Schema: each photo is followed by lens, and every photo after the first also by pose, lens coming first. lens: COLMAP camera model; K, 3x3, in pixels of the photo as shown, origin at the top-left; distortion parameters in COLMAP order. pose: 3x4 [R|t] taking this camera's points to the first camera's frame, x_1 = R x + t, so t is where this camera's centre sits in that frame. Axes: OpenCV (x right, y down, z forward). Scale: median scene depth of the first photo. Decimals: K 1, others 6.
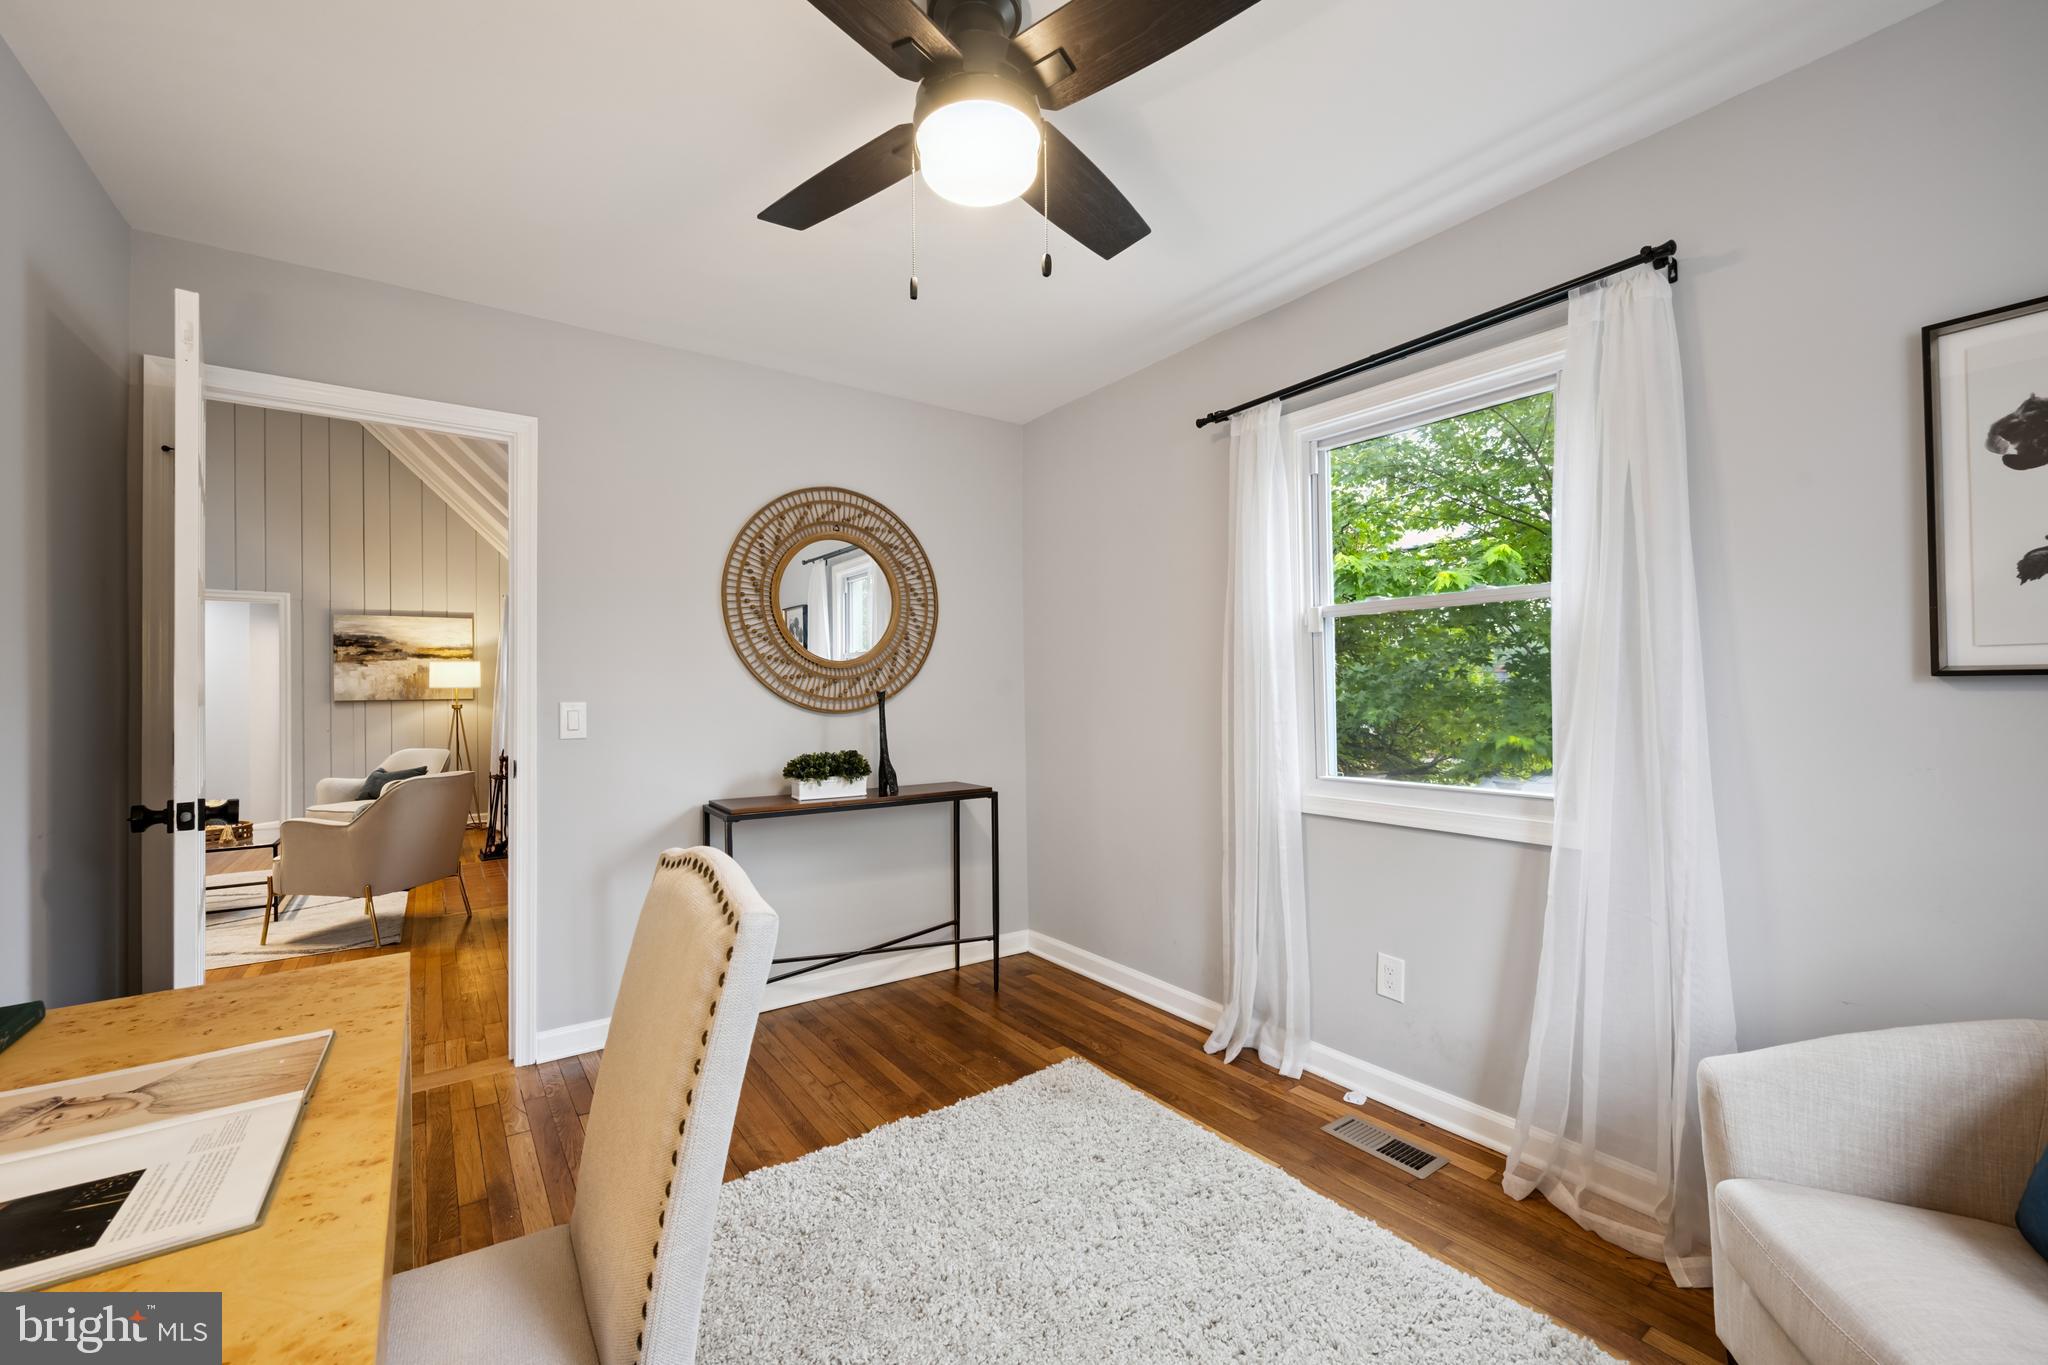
lens RADIAL K [[810.9, 0, 1028.6], [0, 810.9, 702.3], [0, 0, 1]] dist [-0.001291, -0.000371]
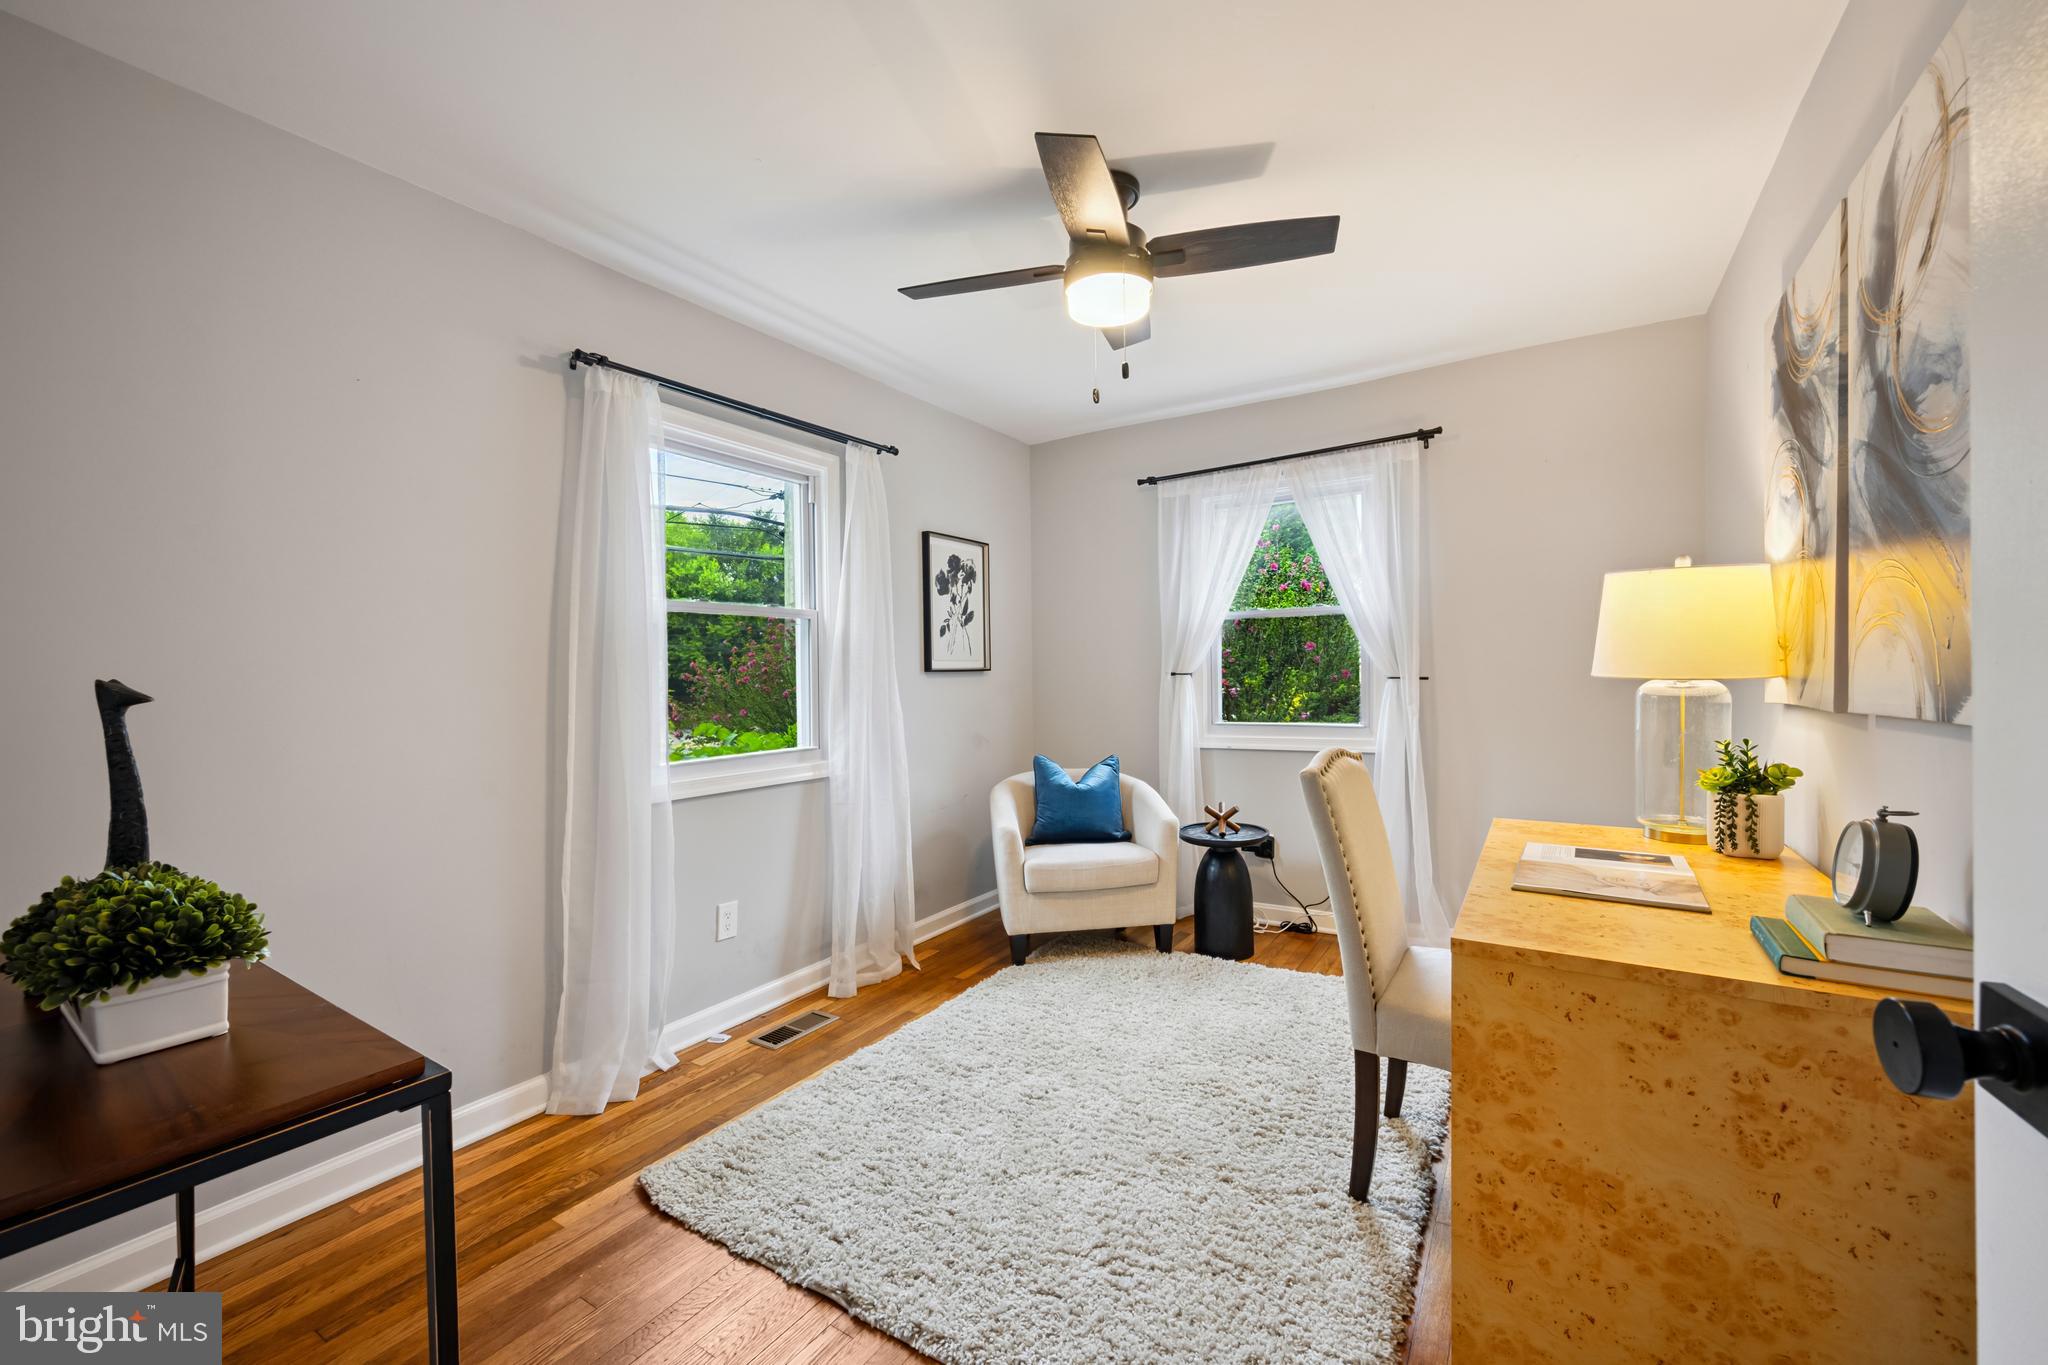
lens RADIAL K [[810.9, 0, 1028.6], [0, 810.9, 702.3], [0, 0, 1]] dist [-0.001291, -0.000371]
pose [[-0.359272, -0.015610, 0.933102, -0.885352], [0.032856, 0.999029, 0.029363, -0.001710], [-0.932654, 0.041207, -0.358411, 1.081067]]
